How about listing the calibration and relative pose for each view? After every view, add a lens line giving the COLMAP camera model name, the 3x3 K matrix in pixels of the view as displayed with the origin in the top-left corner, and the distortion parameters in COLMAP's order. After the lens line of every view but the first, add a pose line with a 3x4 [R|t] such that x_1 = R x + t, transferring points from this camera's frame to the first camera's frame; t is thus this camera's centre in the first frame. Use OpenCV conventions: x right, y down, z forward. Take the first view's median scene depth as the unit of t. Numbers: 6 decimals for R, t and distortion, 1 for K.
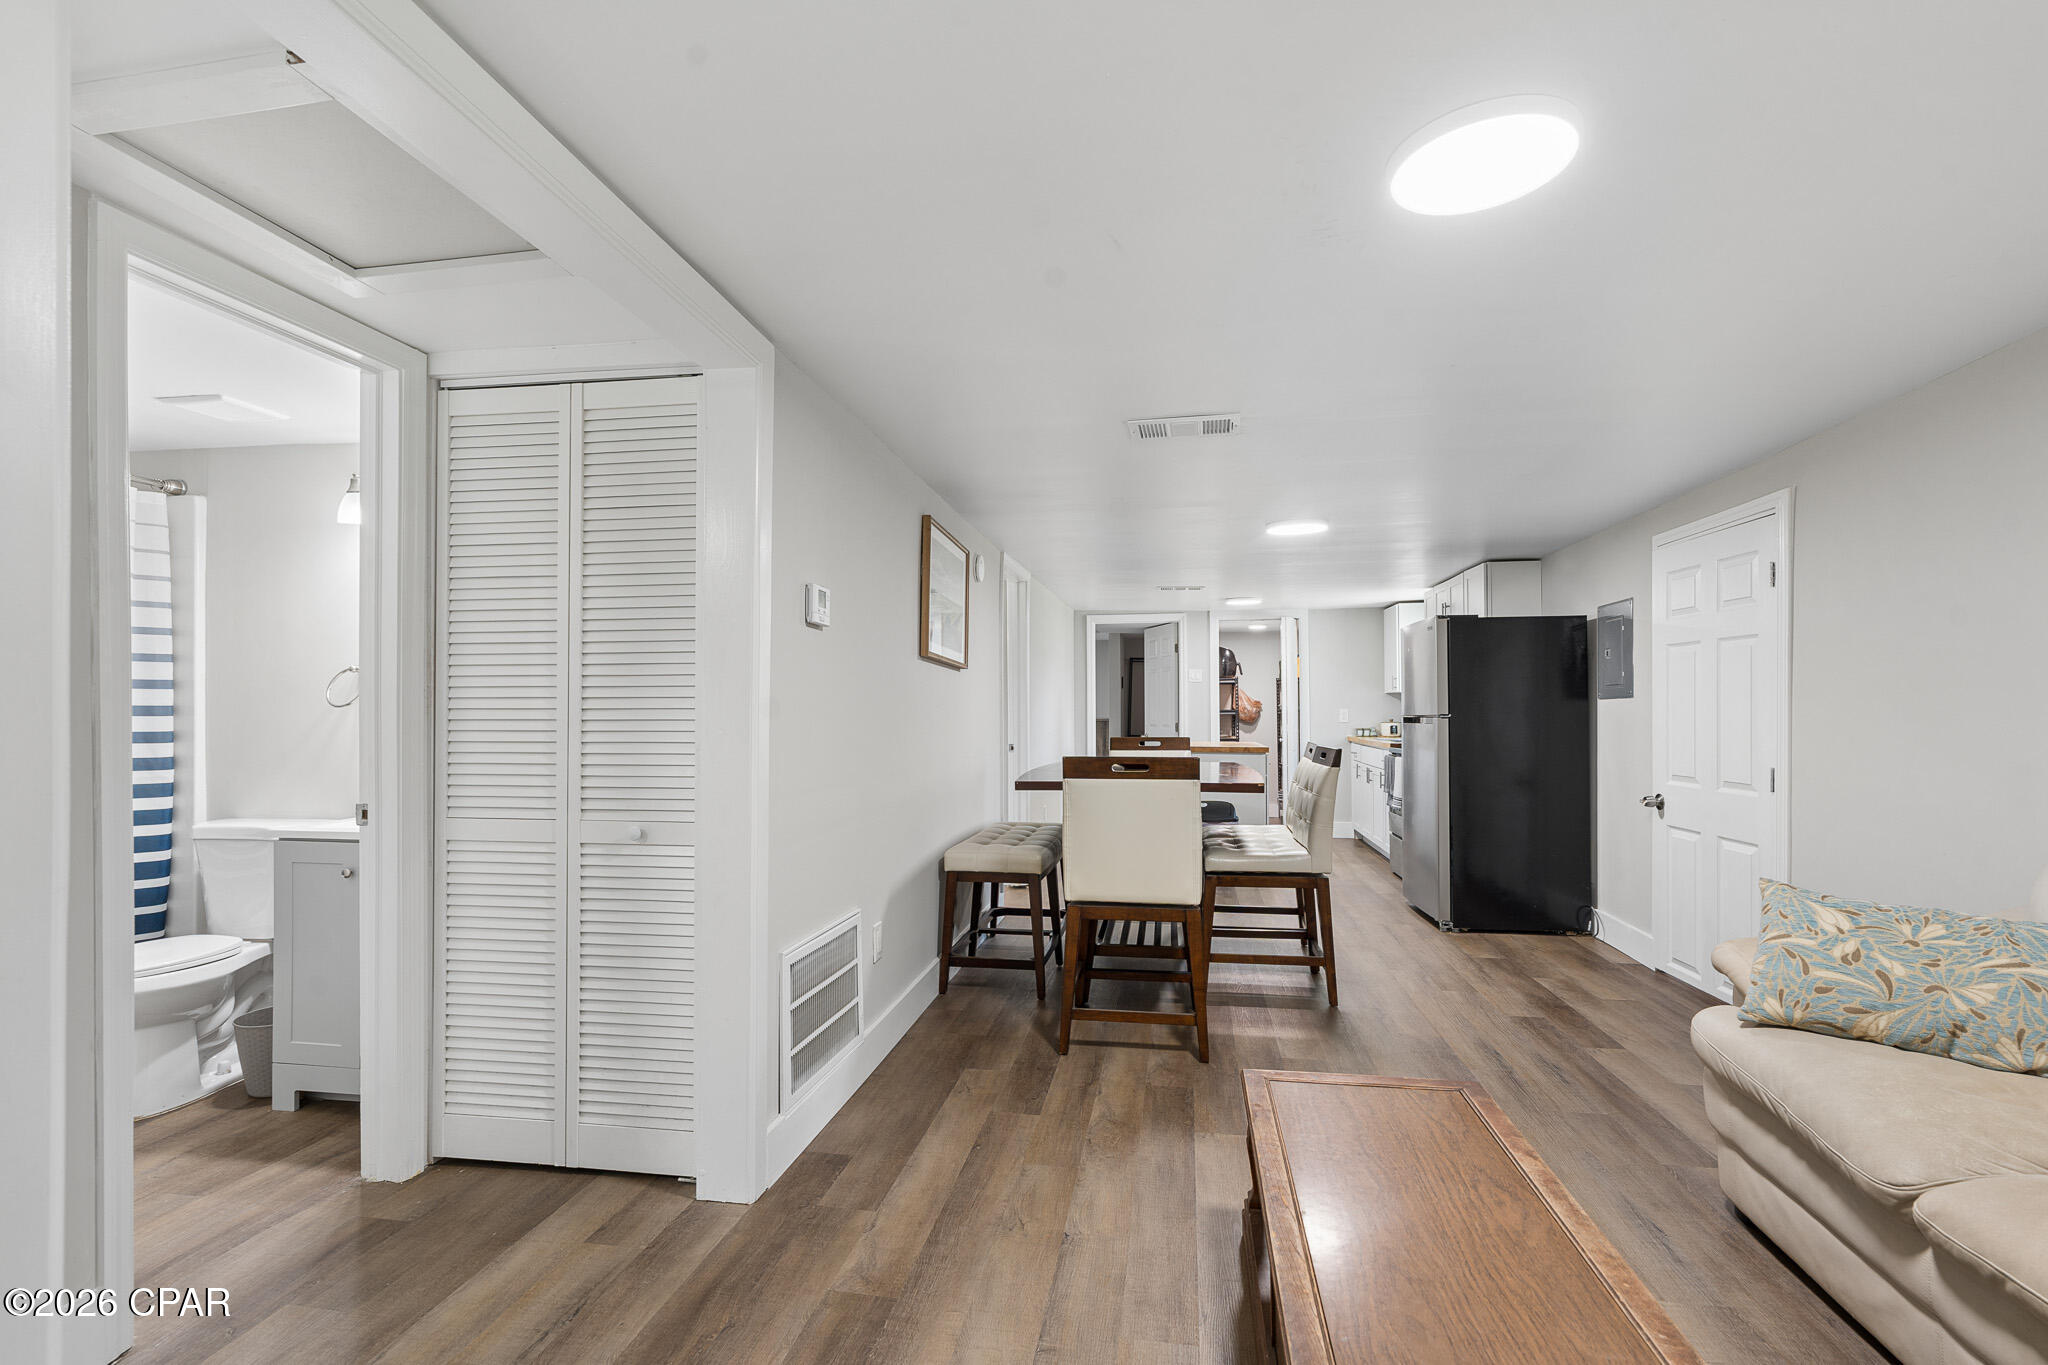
lens RADIAL K [[931.7, 0, 1019.6], [0, 931.7, 689.6], [0, 0, 1]] dist [-0.004956, 0.002767]
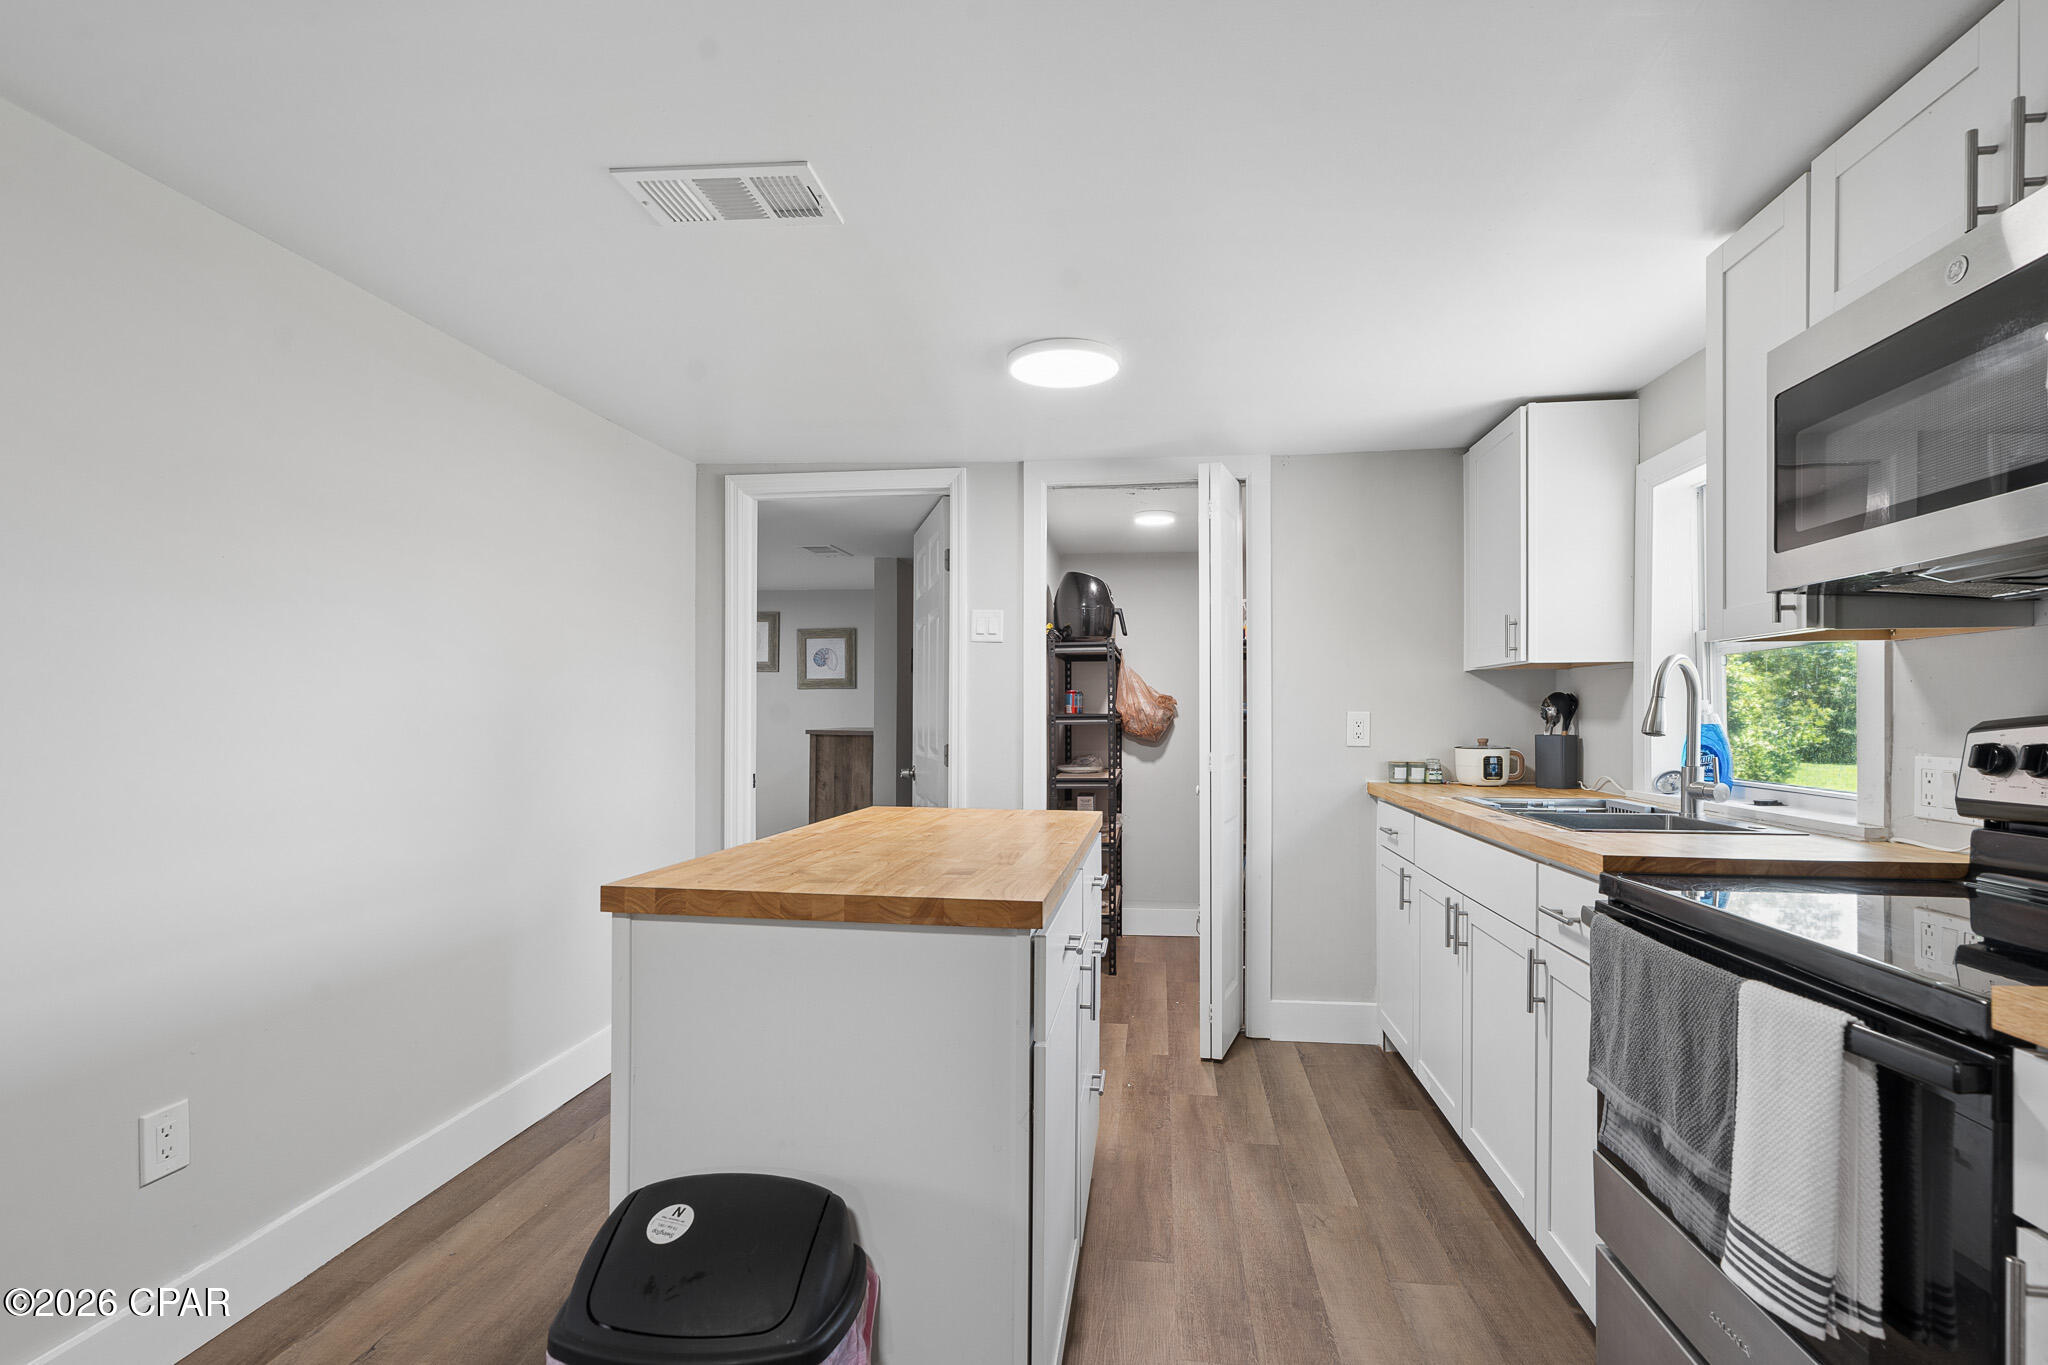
lens RADIAL K [[931.7, 0, 1026.0], [0, 931.7, 698.9], [0, 0, 1]] dist [-0.004956, 0.002767]
pose [[0.999193, 0.008810, 0.039176, 0.183213], [-0.008939, 0.999955, 0.003124, 0.014498], [-0.039147, -0.003471, 0.999227, 0.581915]]
